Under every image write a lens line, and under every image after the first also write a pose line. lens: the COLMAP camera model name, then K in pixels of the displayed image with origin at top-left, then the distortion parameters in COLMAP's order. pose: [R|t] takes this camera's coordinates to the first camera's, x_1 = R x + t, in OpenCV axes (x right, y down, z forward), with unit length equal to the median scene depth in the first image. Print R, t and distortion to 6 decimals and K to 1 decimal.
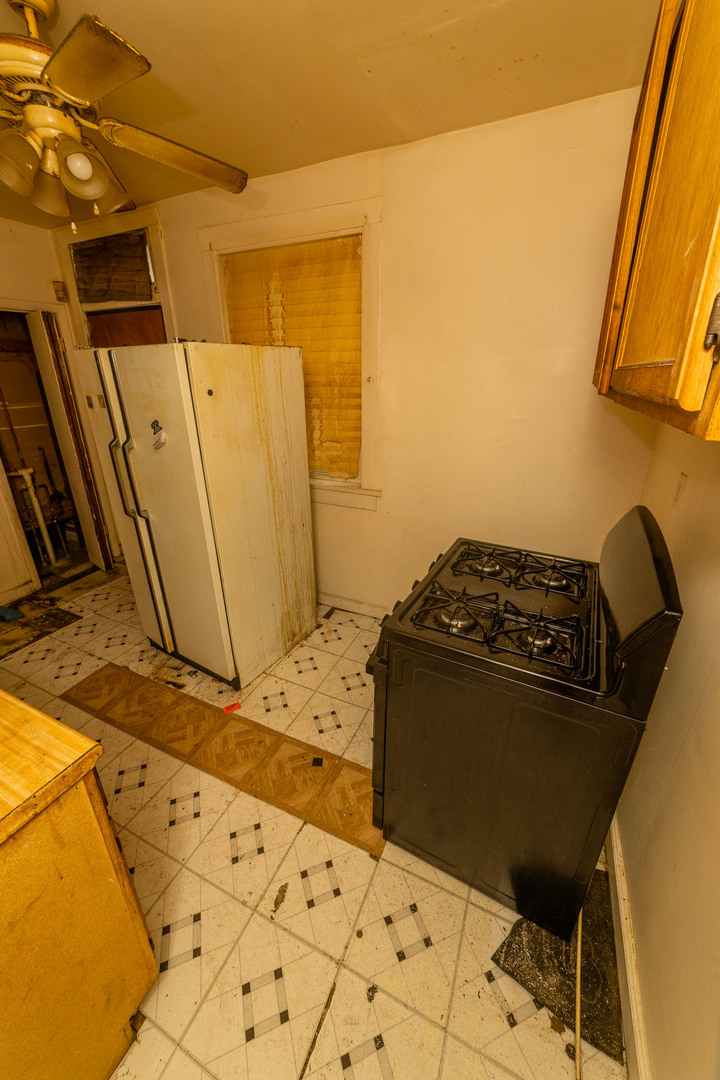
lens RADIAL K [[416.4, 0, 361.2], [0, 416.4, 543.0], [0, 0, 1]] dist [-0.019200, 0.003995]
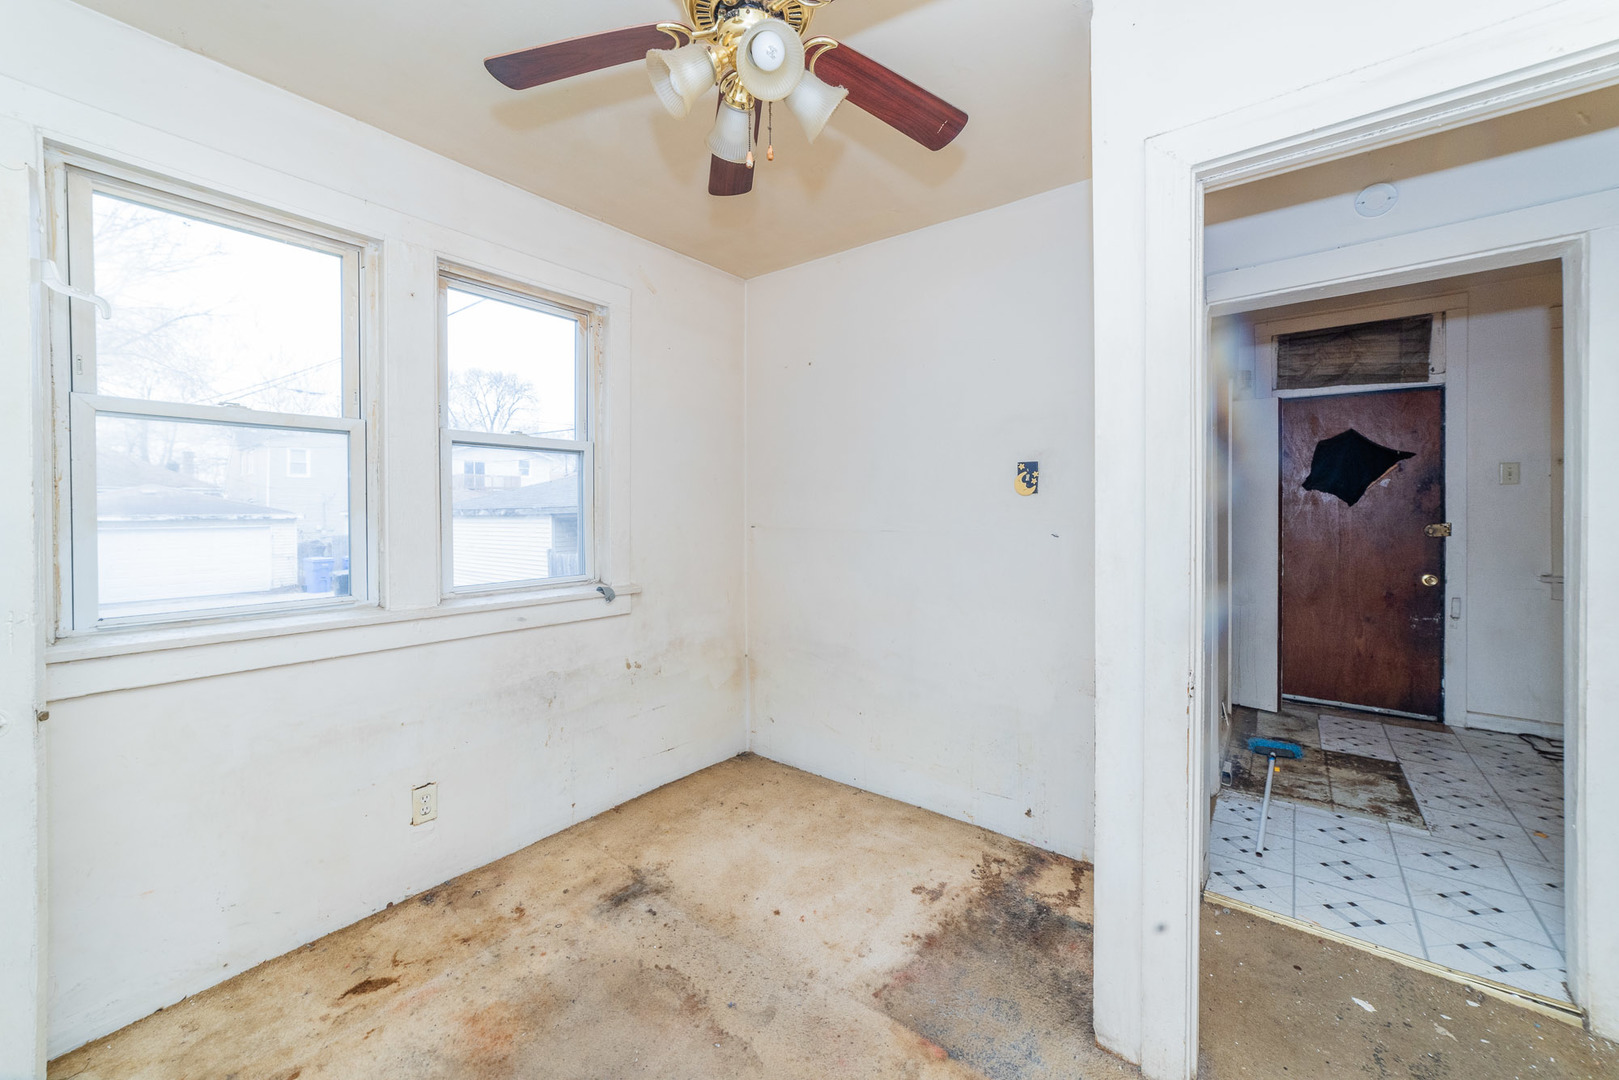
lens RADIAL K [[624.2, 0, 761.1], [0, 624.2, 515.8], [0, 0, 1]] dist [-0.019200, 0.003995]
pose [[0.966147, -0.007270, -0.257891, -1.695704], [-0.086084, 0.933232, -0.348810, 0.284348], [0.243208, 0.359202, 0.901013, -0.463231]]
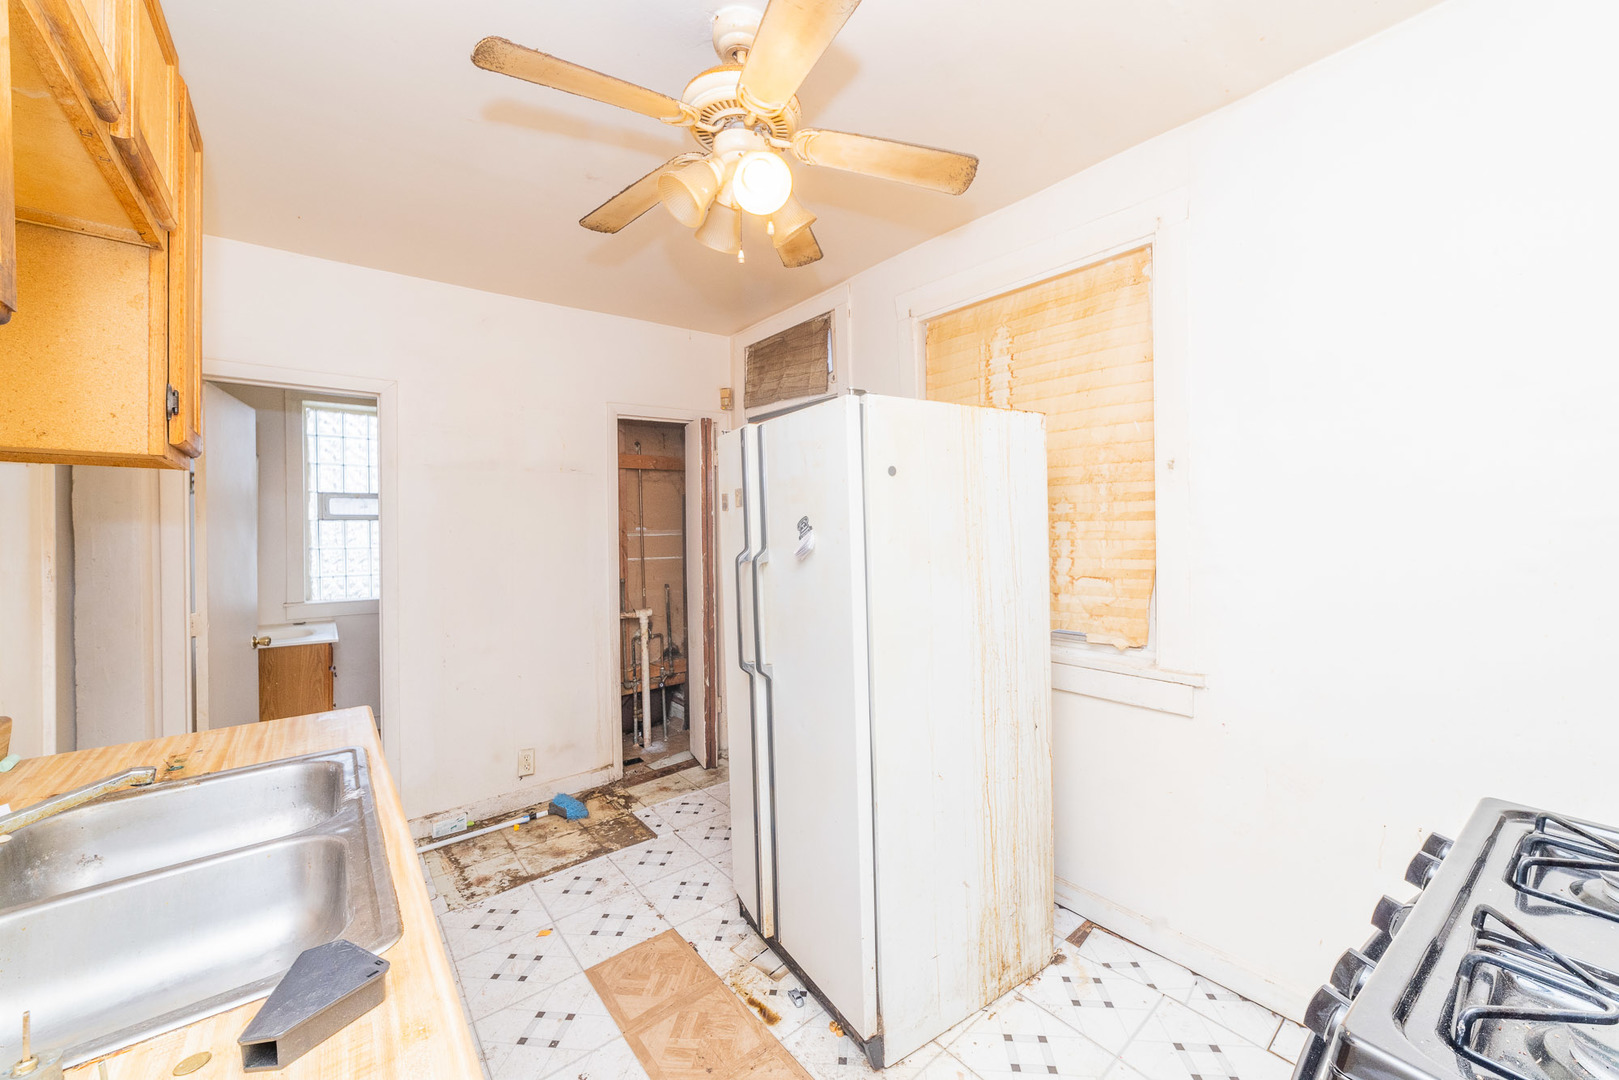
lens RADIAL K [[624.2, 0, 804.9], [0, 624.2, 531.9], [0, 0, 1]] dist [-0.019200, 0.003995]
pose [[0.896903, -0.010074, -0.442112, -0.050905], [-0.152861, 0.931054, -0.331320, 0.030022], [0.414968, 0.364743, 0.833525, 0.146194]]
